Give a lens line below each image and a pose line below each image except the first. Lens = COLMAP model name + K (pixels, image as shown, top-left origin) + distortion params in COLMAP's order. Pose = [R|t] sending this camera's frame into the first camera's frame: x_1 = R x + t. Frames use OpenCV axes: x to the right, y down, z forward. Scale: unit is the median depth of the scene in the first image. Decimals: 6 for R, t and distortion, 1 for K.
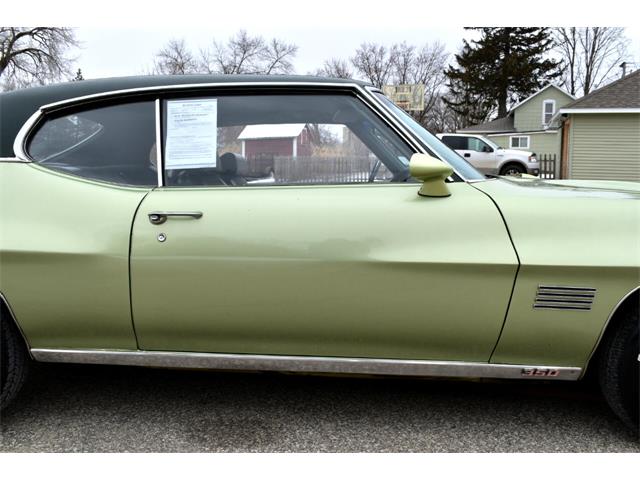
lens RADIAL K [[671.5, 0, 320.0], [0, 671.5, 240.0], [0, 0, 1]] dist [-0.013317, 0.002733]
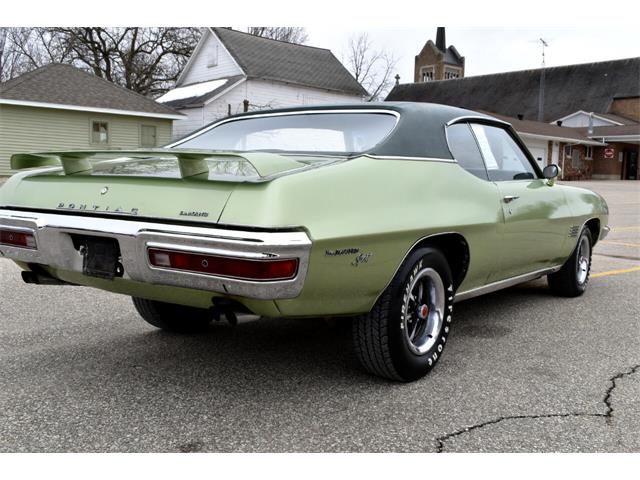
lens RADIAL K [[677.2, 0, 320.0], [0, 677.2, 240.0], [0, 0, 1]] dist [-0.025146, 0.018086]
pose [[0.521200, -0.074436, 0.850182, -0.114400], [0.060567, 0.996903, 0.050151, -0.002715], [-0.851283, 0.025355, 0.524094, 0.031531]]
